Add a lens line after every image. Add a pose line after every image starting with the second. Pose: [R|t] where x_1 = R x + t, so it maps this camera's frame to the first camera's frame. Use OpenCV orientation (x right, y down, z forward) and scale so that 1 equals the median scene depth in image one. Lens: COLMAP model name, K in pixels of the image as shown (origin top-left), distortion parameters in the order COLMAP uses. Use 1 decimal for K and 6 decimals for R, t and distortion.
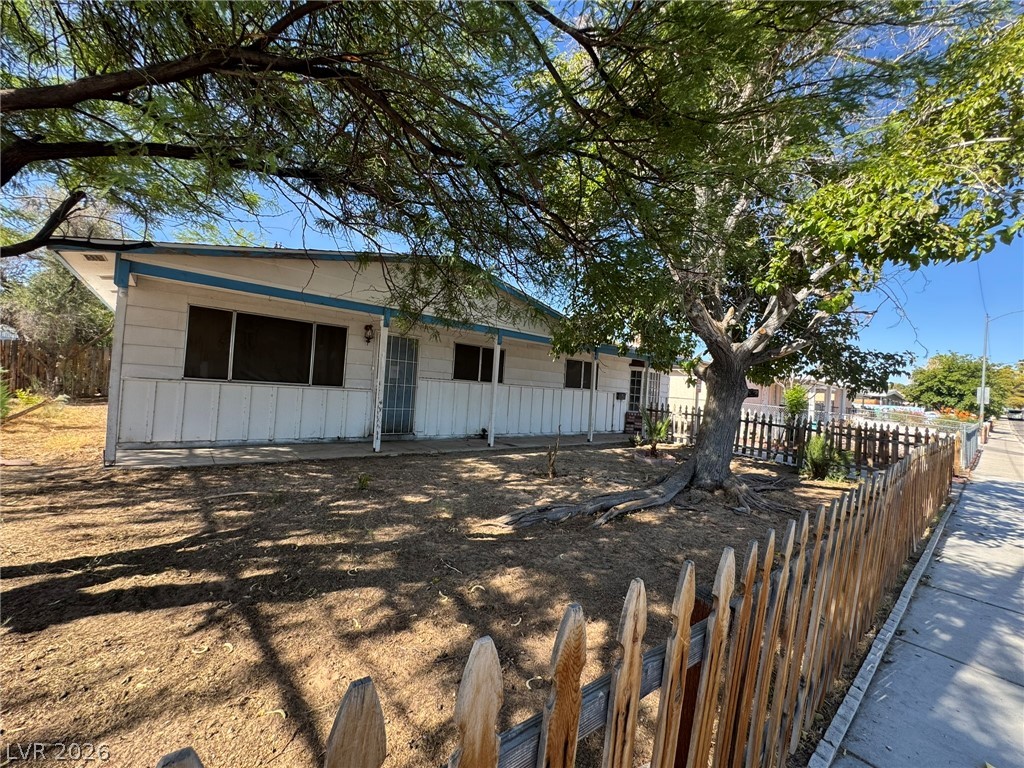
lens RADIAL K [[411.6, 0, 511.9], [0, 411.6, 385.2], [0, 0, 1]] dist [-0.003997, 0.000639]
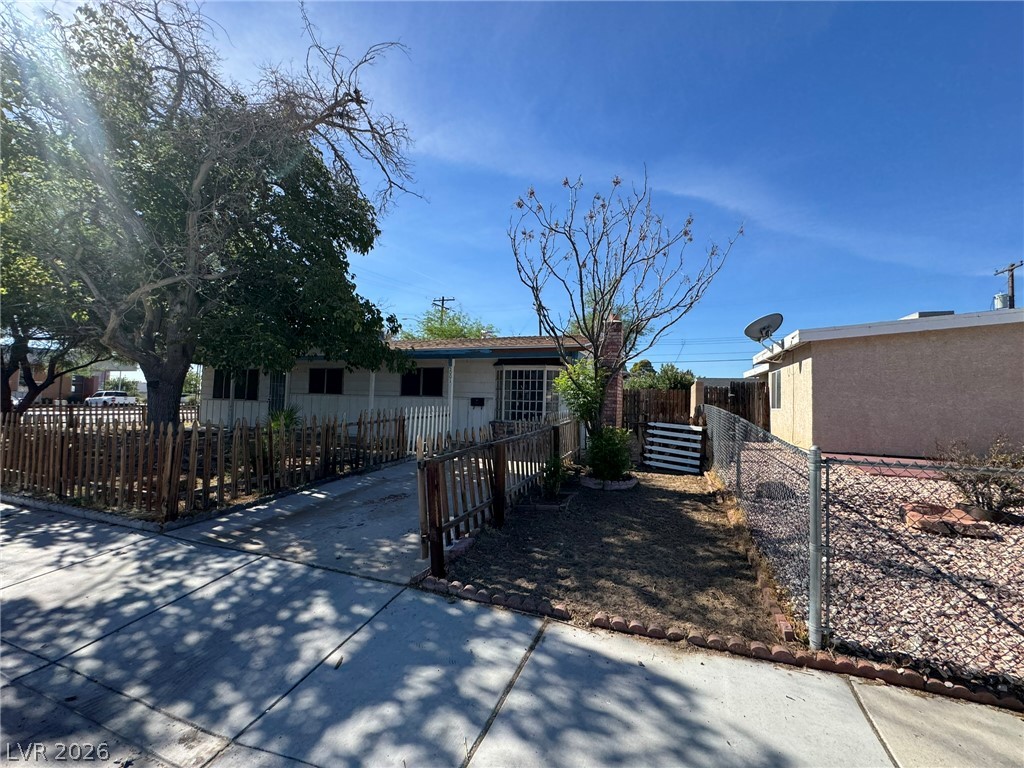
lens RADIAL K [[411.6, 0, 512.9], [0, 411.6, 386.2], [0, 0, 1]] dist [-0.003997, 0.000639]
pose [[0.499992, -0.093494, -0.860968, 1.308879], [0.006314, 0.994523, -0.104331, 0.104565], [0.866007, 0.046728, 0.497844, 0.779328]]
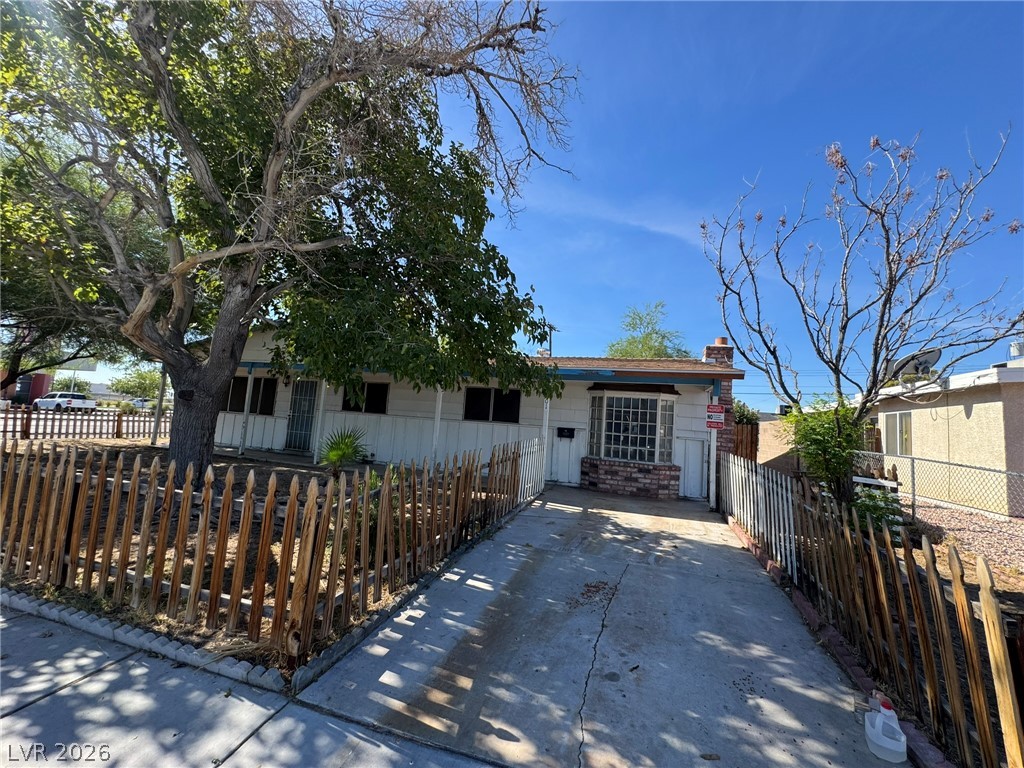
lens RADIAL K [[411.6, 0, 511.8], [0, 411.6, 385.4], [0, 0, 1]] dist [-0.003997, 0.000639]
pose [[0.561250, -0.110268, -0.820268, 1.006676], [-0.034784, 0.987067, -0.156492, 0.074539], [0.826915, 0.116363, 0.550156, 0.637310]]
